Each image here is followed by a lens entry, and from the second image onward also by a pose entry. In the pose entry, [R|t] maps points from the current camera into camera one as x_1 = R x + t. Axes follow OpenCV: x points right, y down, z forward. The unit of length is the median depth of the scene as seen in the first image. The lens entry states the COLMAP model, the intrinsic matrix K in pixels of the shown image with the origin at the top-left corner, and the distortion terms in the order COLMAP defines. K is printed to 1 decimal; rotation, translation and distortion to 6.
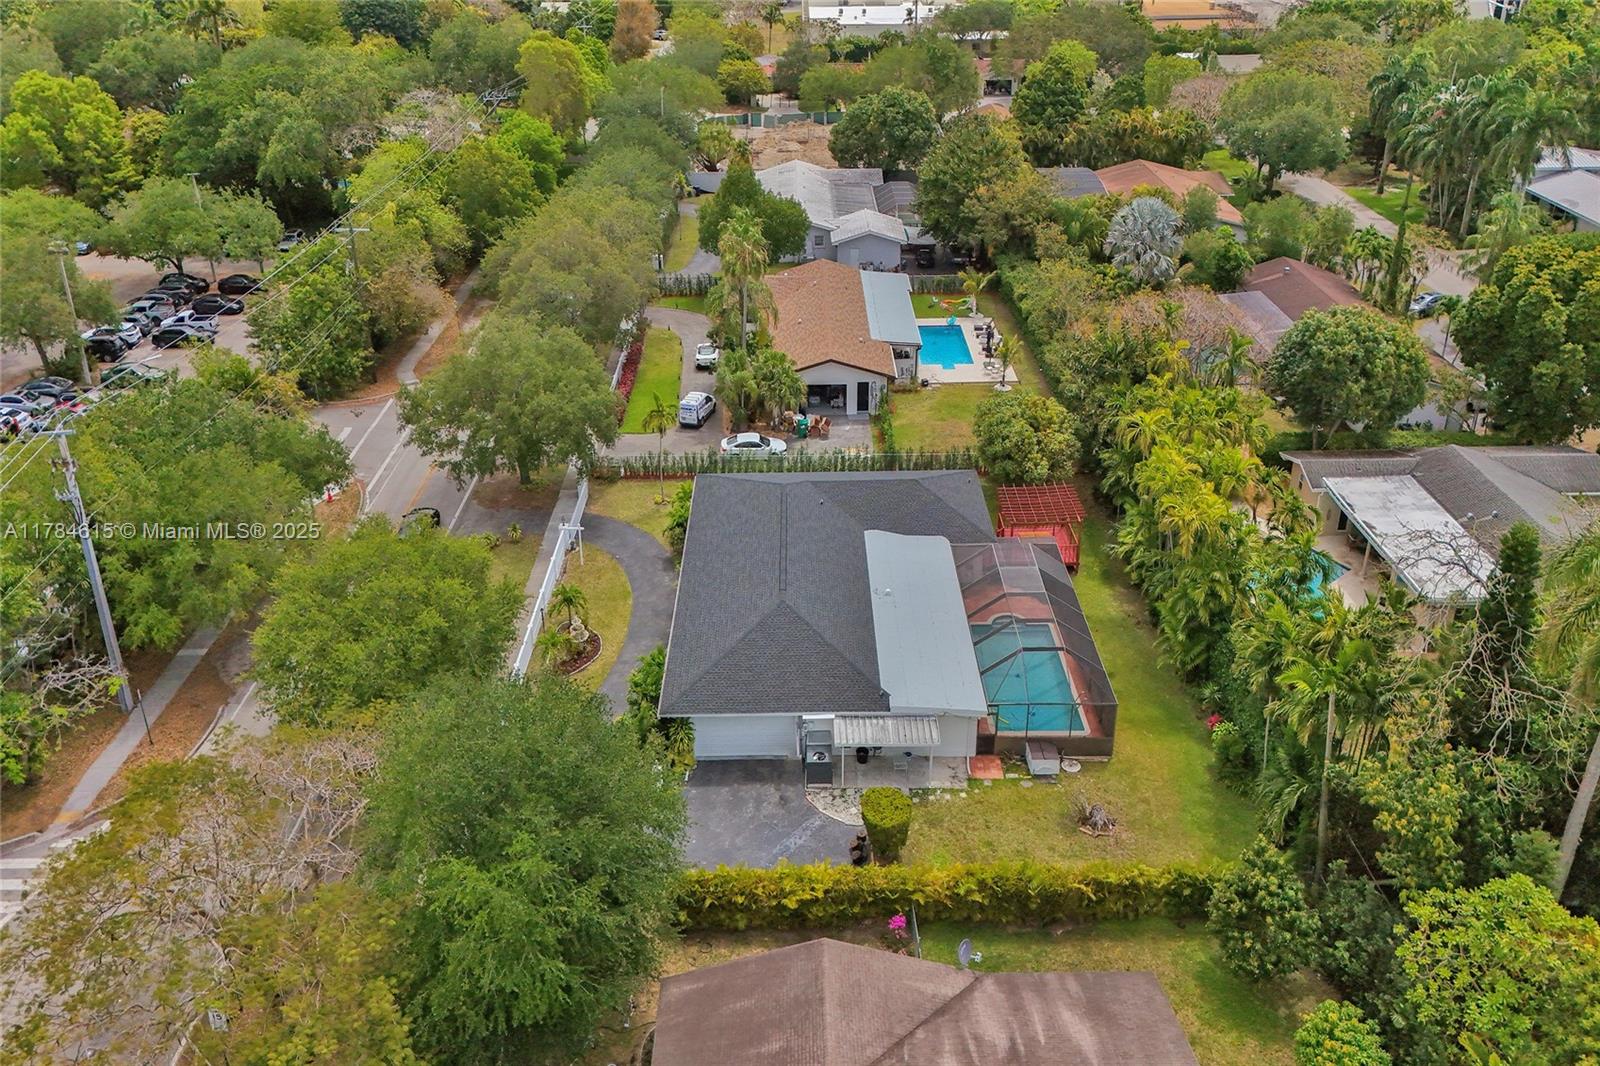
lens RADIAL K [[1175.1, 0, 799.7], [0, 1175.1, 524.8], [0, 0, 1]] dist [0.089625, -0.068508]
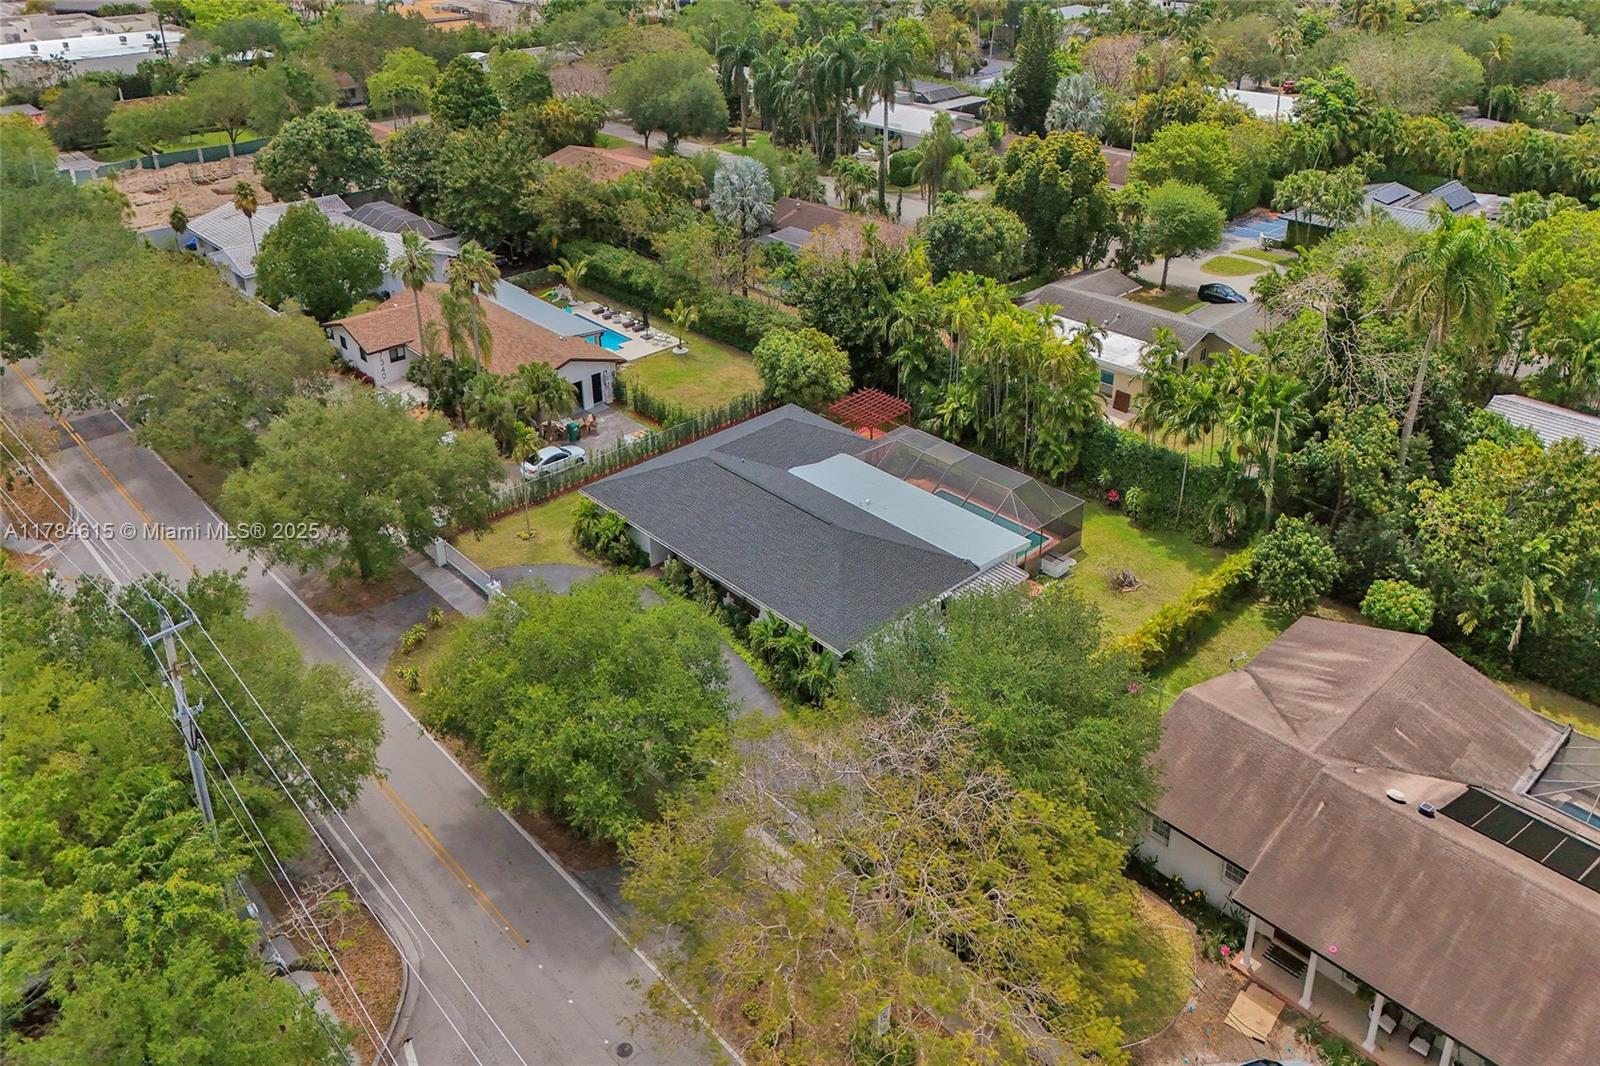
lens RADIAL K [[1175.1, 0, 802.3], [0, 1175.1, 540.7], [0, 0, 1]] dist [0.089625, -0.068508]
pose [[0.754052, -0.348995, 0.556424, -0.438871], [0.347655, 0.930826, 0.112690, -0.039748], [-0.557262, 0.108470, 0.823221, 0.070707]]
